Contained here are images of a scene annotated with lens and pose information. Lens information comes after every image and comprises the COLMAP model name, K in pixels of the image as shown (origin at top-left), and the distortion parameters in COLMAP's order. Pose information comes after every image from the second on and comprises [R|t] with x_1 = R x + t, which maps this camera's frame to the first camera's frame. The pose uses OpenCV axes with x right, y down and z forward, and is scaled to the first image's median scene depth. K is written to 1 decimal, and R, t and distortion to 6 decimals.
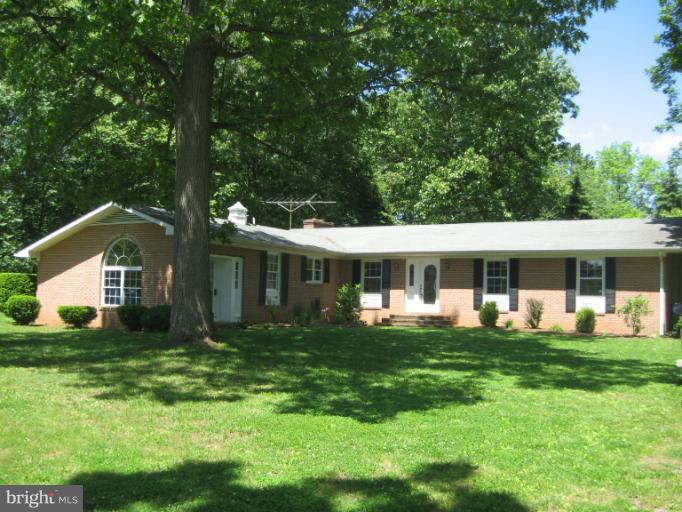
lens RADIAL K [[720.7, 0, 341.0], [0, 720.7, 256.0], [0, 0, 1]] dist [-0.122541, 0.018595]
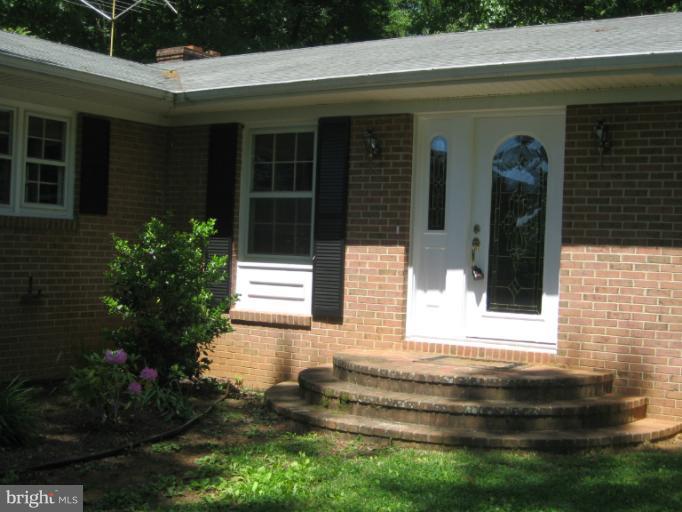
lens RADIAL K [[720.7, 0, 341.0], [0, 720.7, 256.0], [0, 0, 1]] dist [-0.122541, 0.018595]
pose [[0.988293, 0.018531, -0.151441, 0.104542], [-0.008006, 0.997528, 0.069815, 0.034526], [0.152361, -0.067785, 0.985998, 0.786291]]
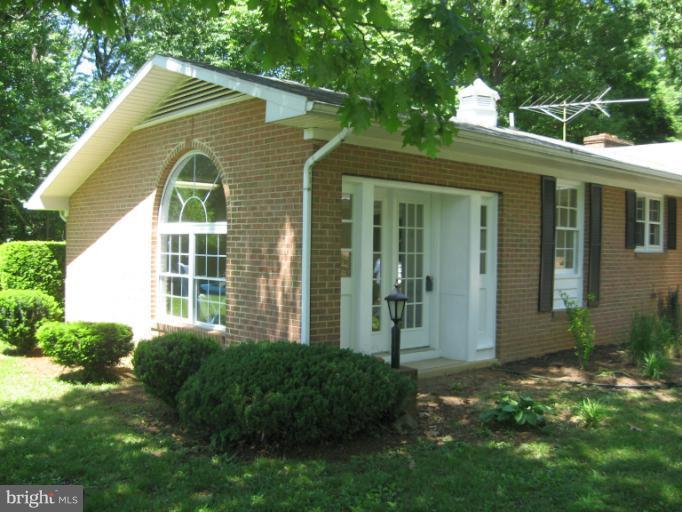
lens RADIAL K [[720.7, 0, 341.0], [0, 720.7, 256.0], [0, 0, 1]] dist [-0.122541, 0.018595]
pose [[0.950872, -0.005729, -0.309532, -0.084037], [0.025908, 0.997794, 0.061119, 0.008486], [0.308499, -0.066135, 0.948923, 0.518926]]
